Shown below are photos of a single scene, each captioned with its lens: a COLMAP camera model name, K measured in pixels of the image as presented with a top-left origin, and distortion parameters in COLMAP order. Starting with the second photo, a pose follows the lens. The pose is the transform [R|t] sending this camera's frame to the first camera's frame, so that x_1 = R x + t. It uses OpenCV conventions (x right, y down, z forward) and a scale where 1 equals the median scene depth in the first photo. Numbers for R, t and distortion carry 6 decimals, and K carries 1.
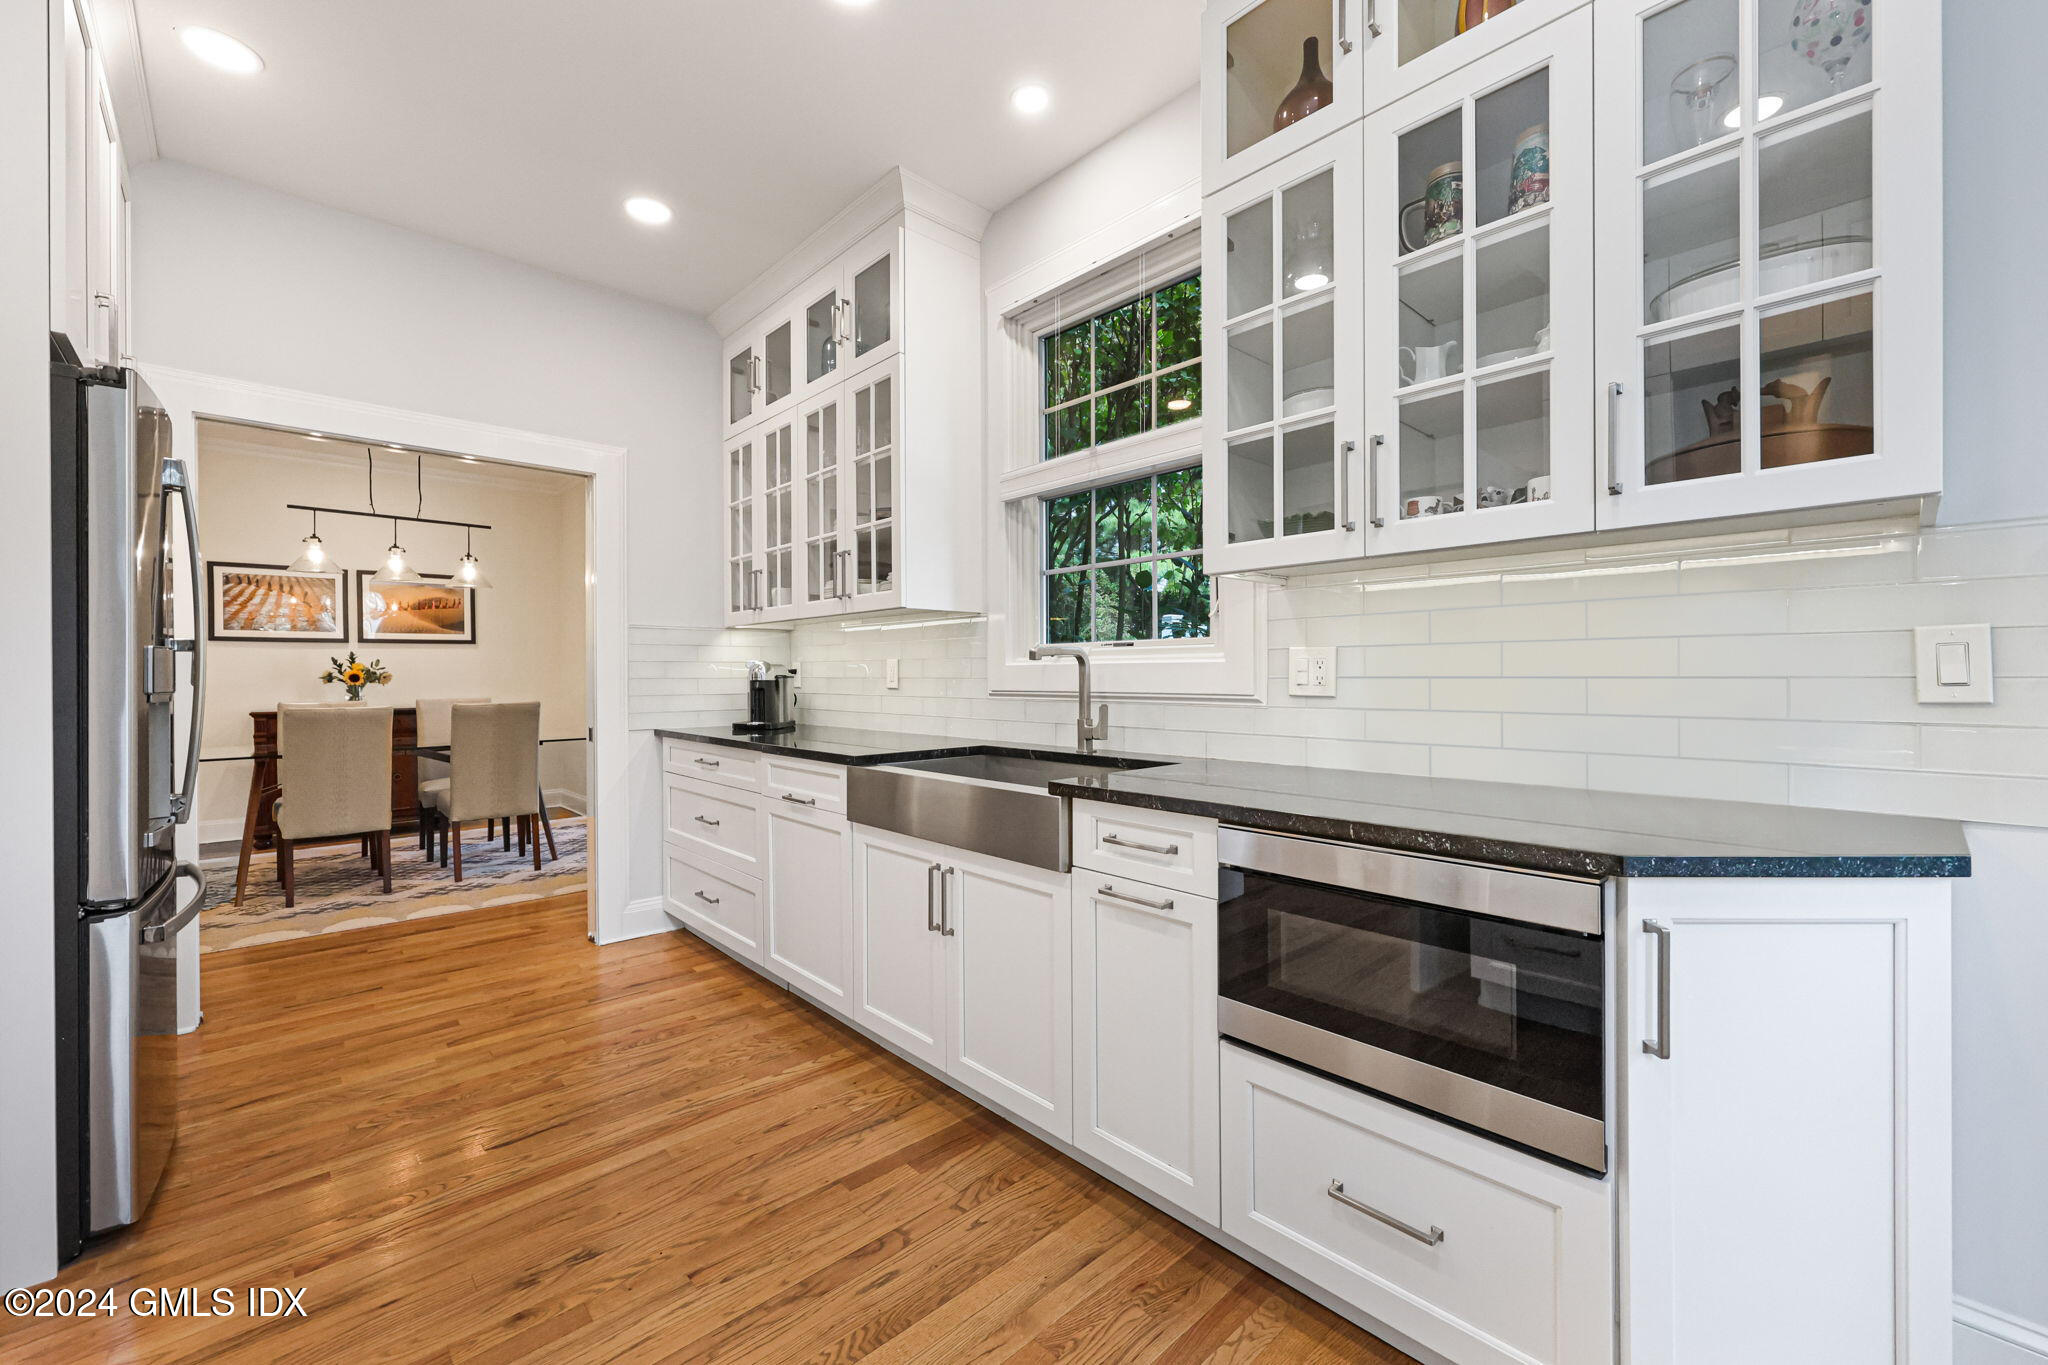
lens RADIAL K [[823.0, 0, 1028.2], [0, 823.0, 677.2], [0, 0, 1]] dist [-0.000989, -0.000168]
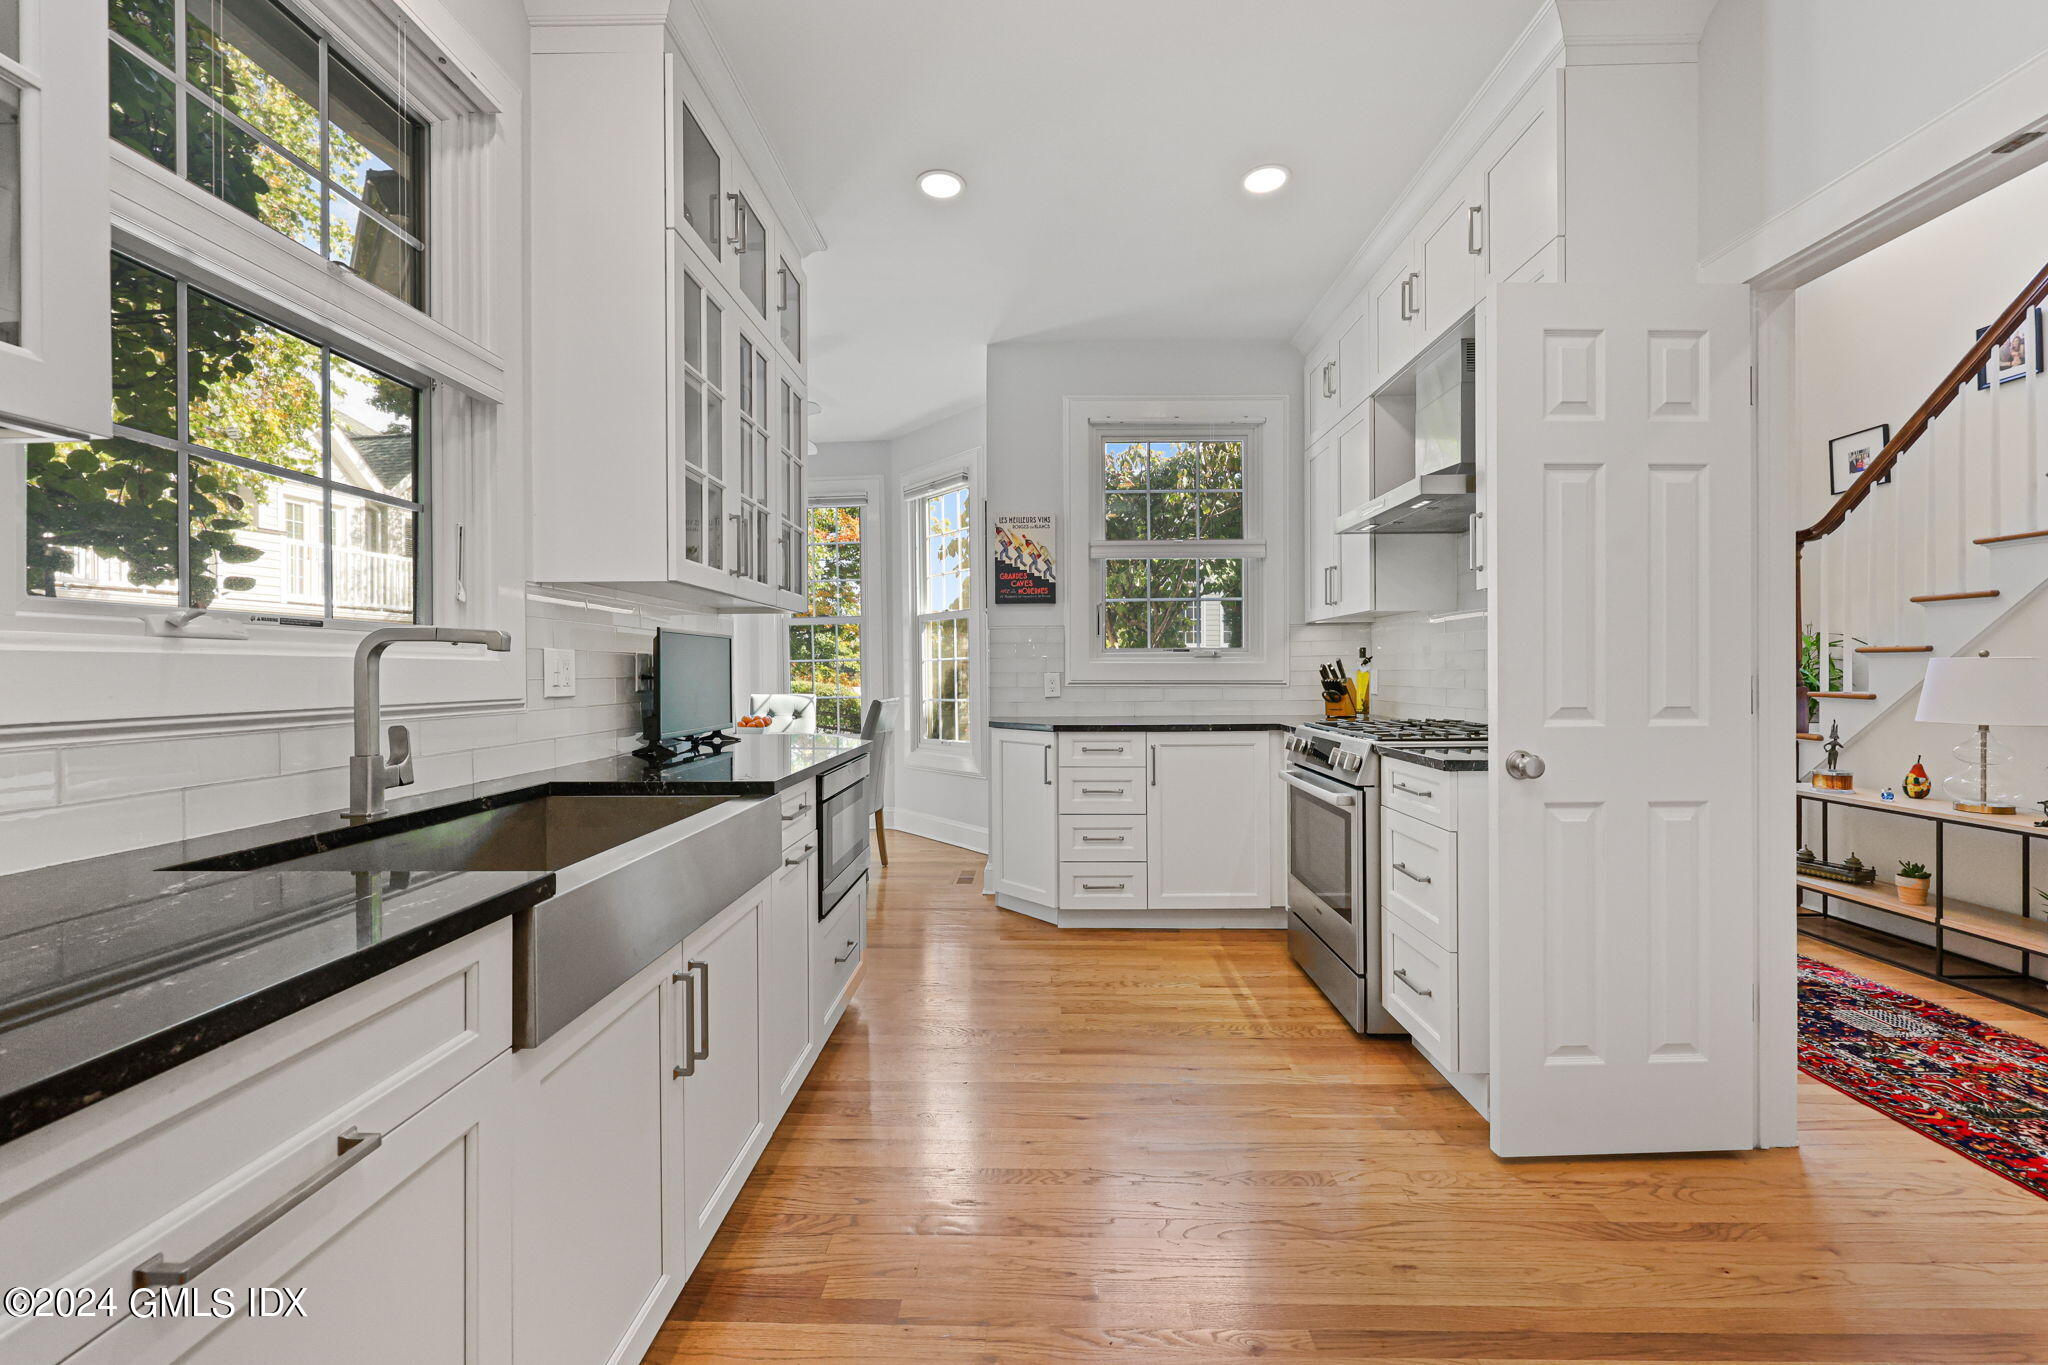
lens RADIAL K [[823.0, 0, 1028.6], [0, 823.0, 678.6], [0, 0, 1]] dist [-0.000989, -0.000168]
pose [[-0.723617, 0.004060, 0.690189, -0.595582], [0.011142, 0.999921, 0.005801, 0.000378], [-0.690111, 0.011888, -0.723606, 1.017490]]
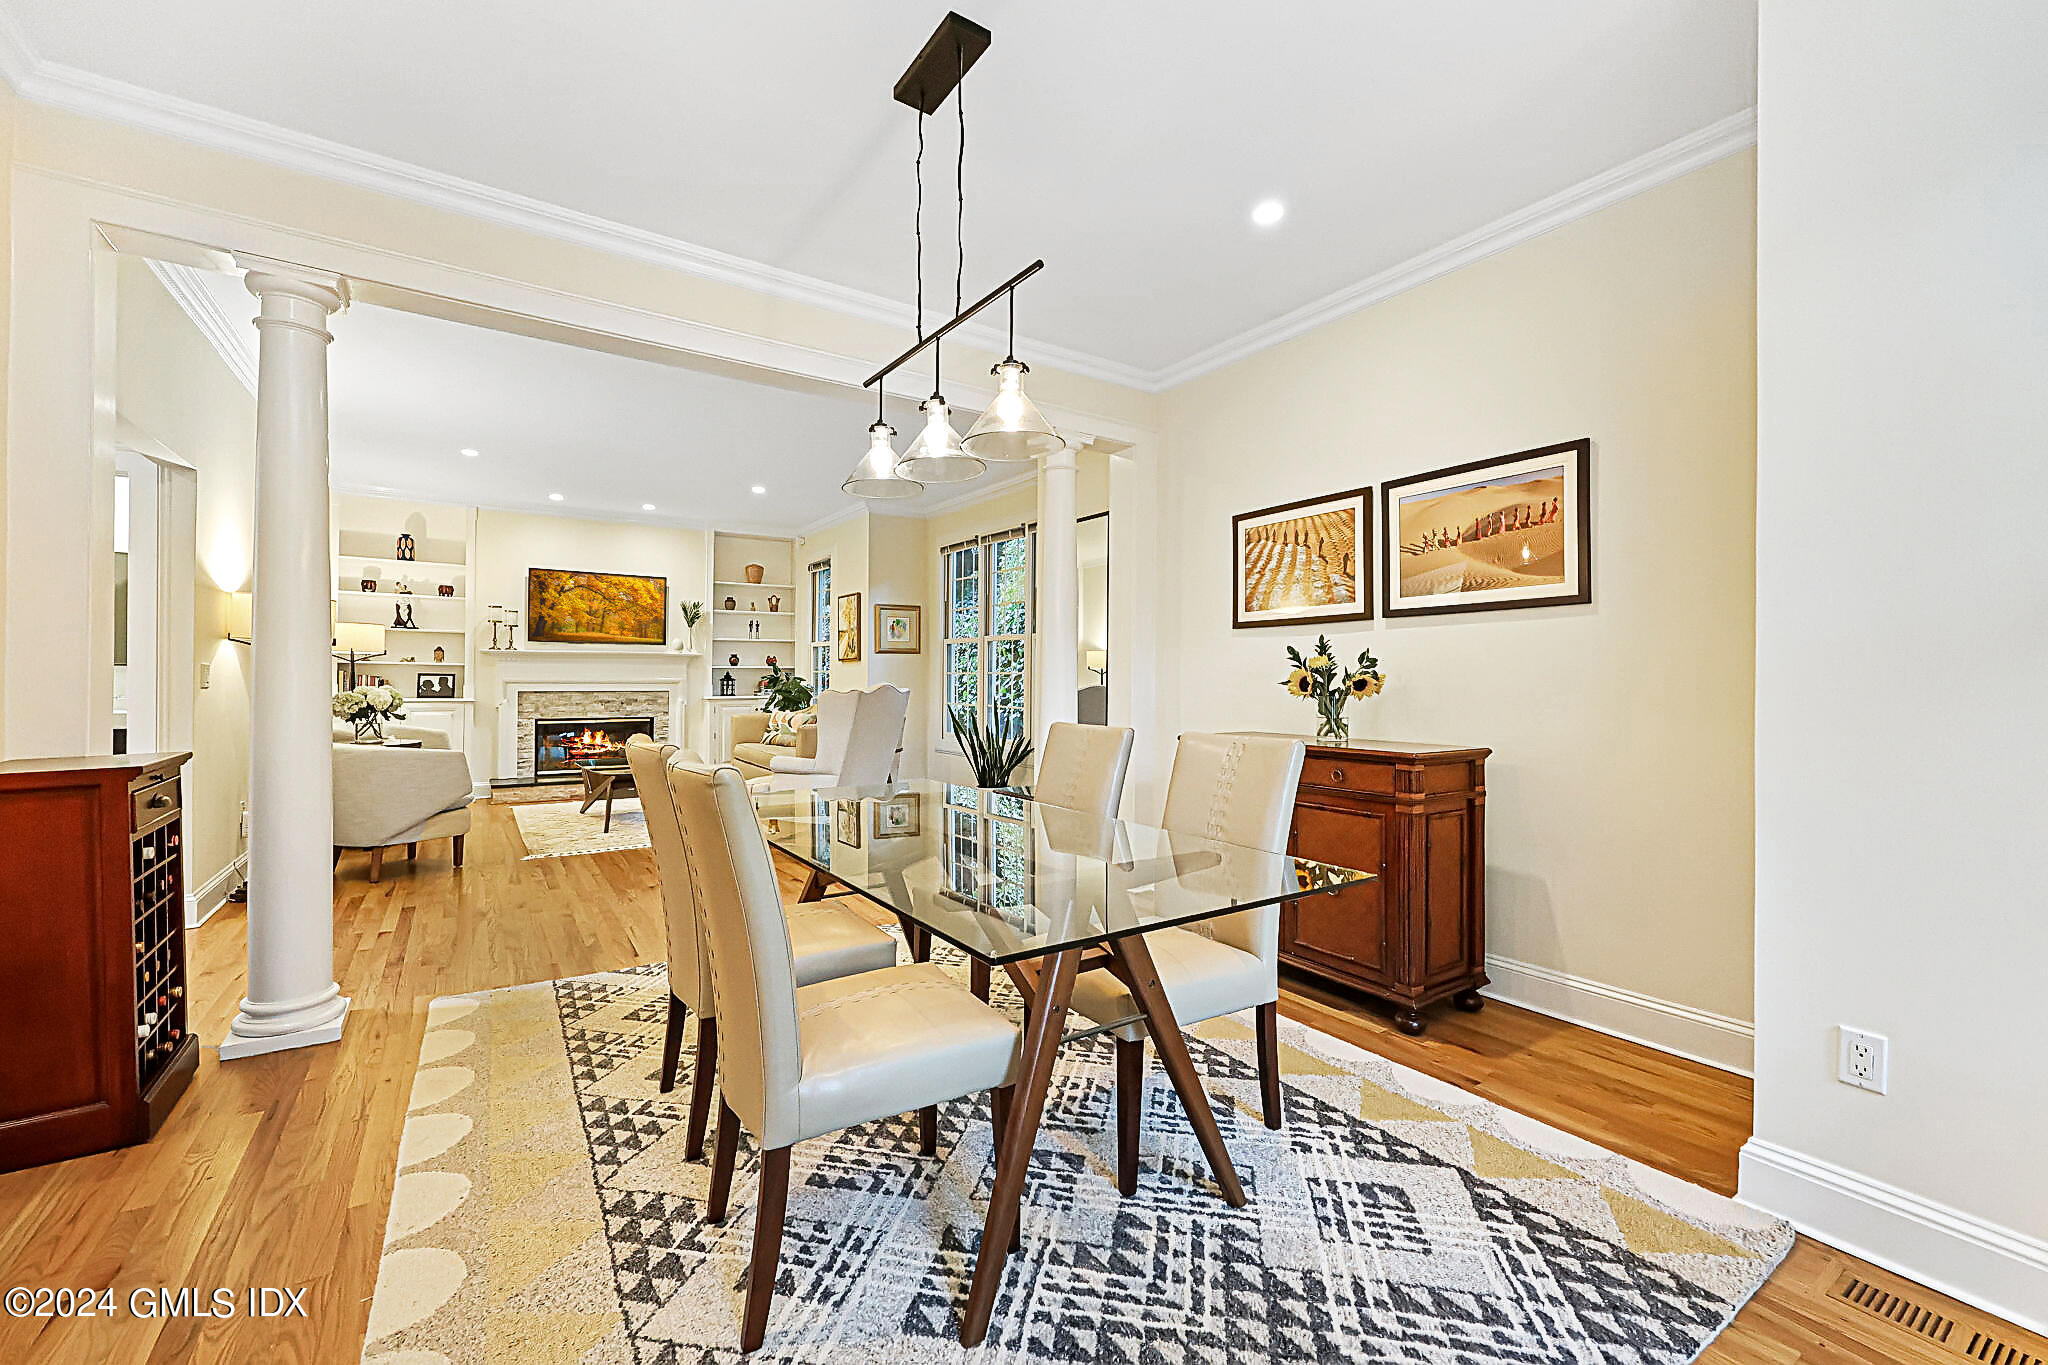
lens RADIAL K [[823.0, 0, 1033.3], [0, 823.0, 676.3], [0, 0, 1]] dist [-0.000989, -0.000168]
pose [[-0.167150, 0.003531, -0.985925, -0.583515], [-0.006007, 0.999971, 0.004600, -0.012935], [0.985913, 0.006691, -0.167124, 2.036085]]
